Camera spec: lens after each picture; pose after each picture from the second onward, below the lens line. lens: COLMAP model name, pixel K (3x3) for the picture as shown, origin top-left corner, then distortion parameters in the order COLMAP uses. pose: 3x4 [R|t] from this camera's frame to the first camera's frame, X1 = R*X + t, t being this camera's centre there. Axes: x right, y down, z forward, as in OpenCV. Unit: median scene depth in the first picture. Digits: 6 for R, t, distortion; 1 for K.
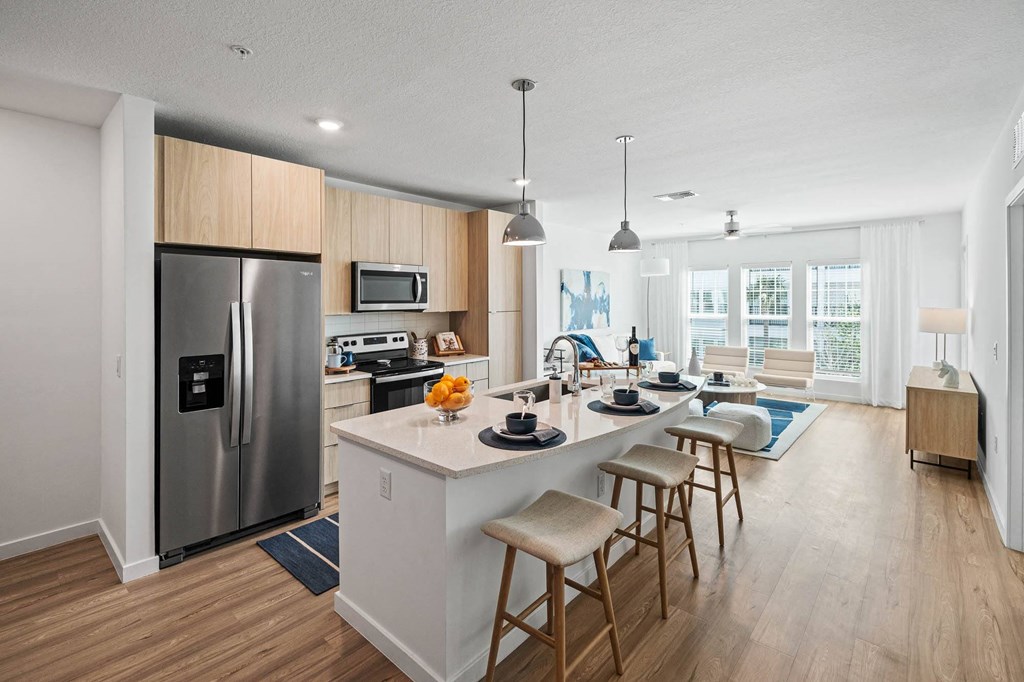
lens RADIAL K [[469.7, 0, 512.2], [0, 469.7, 300.1], [0, 0, 1]] dist [0.002635, 0.000027]
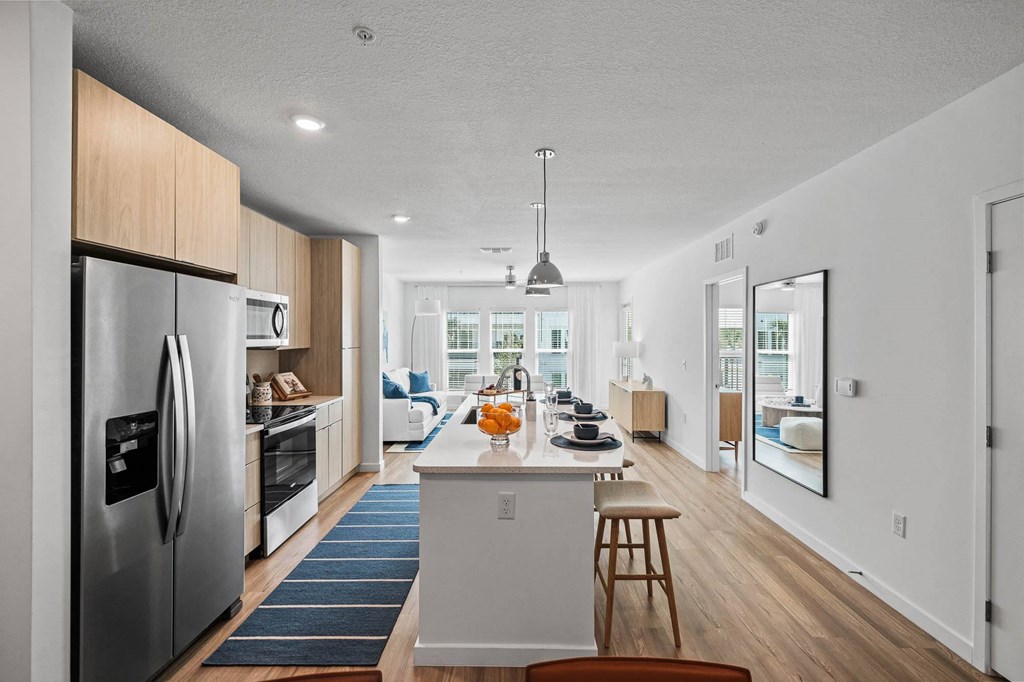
lens RADIAL K [[454.6, 0, 513.9], [0, 454.6, 337.0], [0, 0, 1]] dist [0.000202, -0.000437]
pose [[0.754692, 0.001595, 0.656077, -0.459963], [0.001188, 0.999992, -0.003798, 0.007238], [-0.656078, 0.003646, 0.754684, 0.107480]]
